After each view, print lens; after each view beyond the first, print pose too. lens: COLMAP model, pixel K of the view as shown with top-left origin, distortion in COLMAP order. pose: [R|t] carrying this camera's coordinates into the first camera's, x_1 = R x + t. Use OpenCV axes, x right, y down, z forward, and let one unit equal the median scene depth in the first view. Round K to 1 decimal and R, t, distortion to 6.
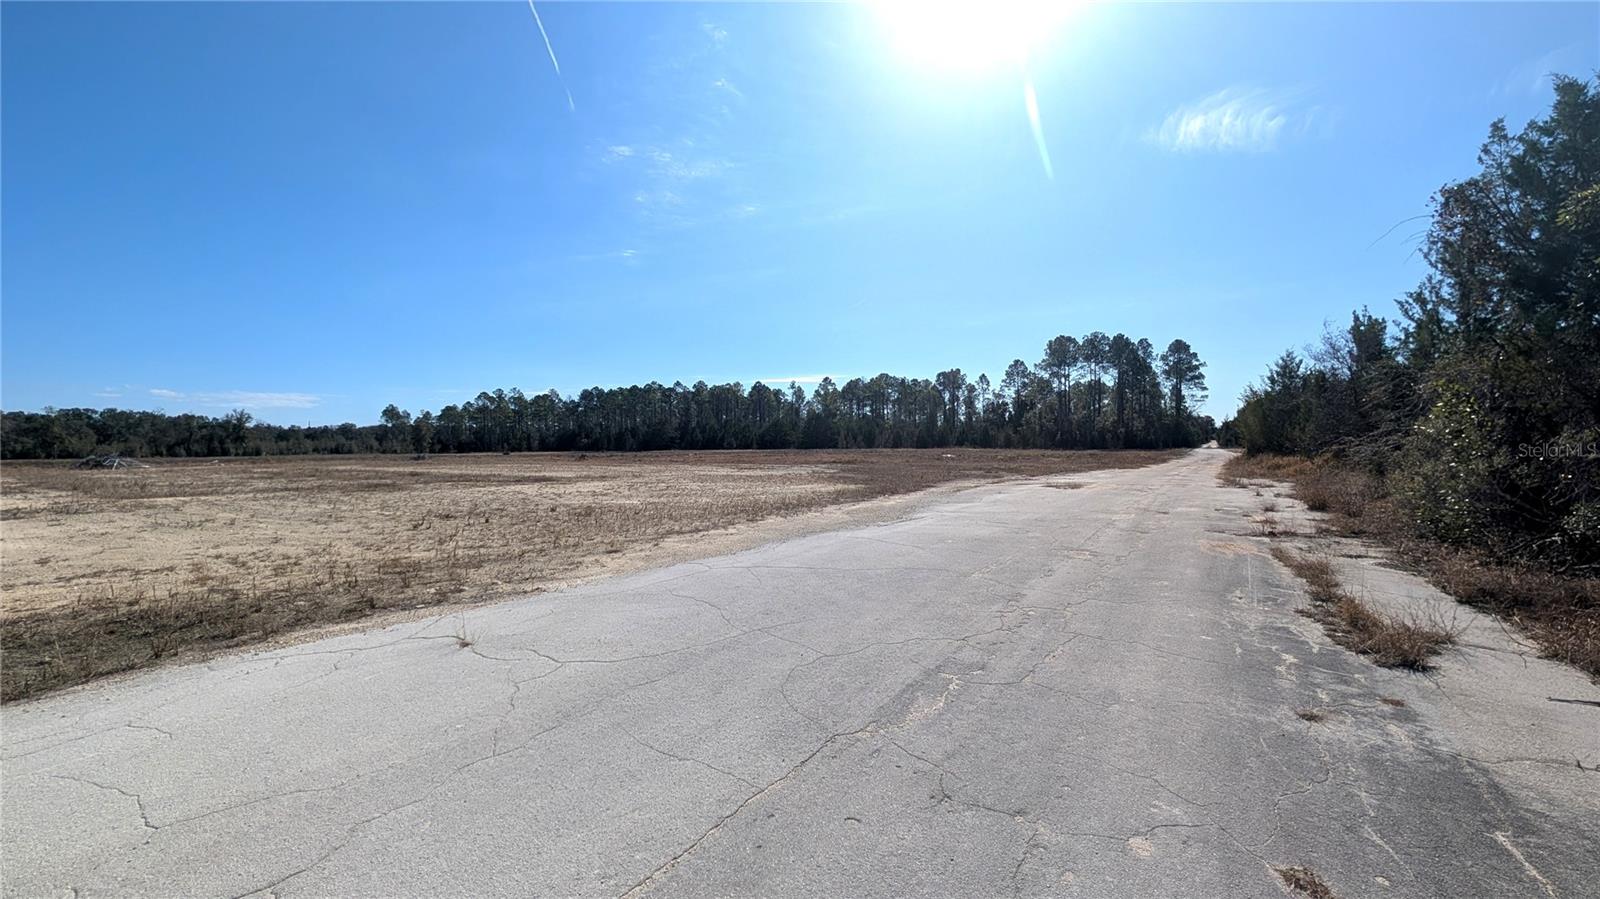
lens RADIAL K [[577.0, 0, 801.1], [0, 577.0, 453.3], [0, 0, 1]] dist [-0.008334, -0.000078]
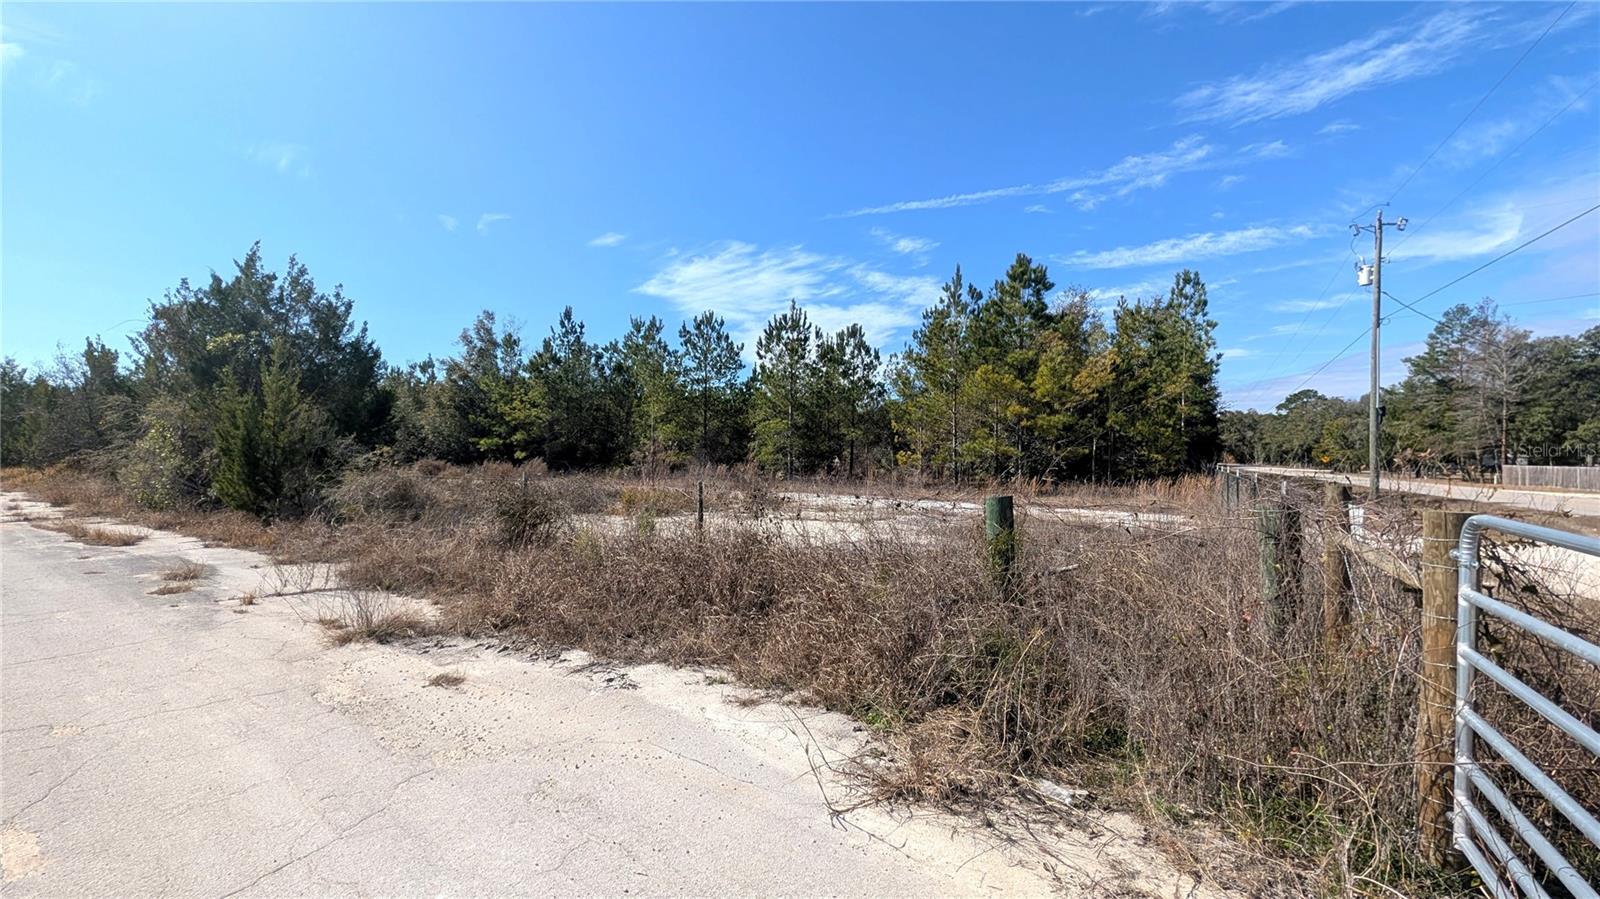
lens RADIAL K [[577.0, 0, 790.9], [0, 577.0, 461.5], [0, 0, 1]] dist [-0.008334, -0.000078]
pose [[-0.092795, 0.005463, 0.995670, -0.281944], [0.006667, 0.999966, -0.004865, 0.009197], [-0.995663, 0.006187, -0.092829, -0.277490]]
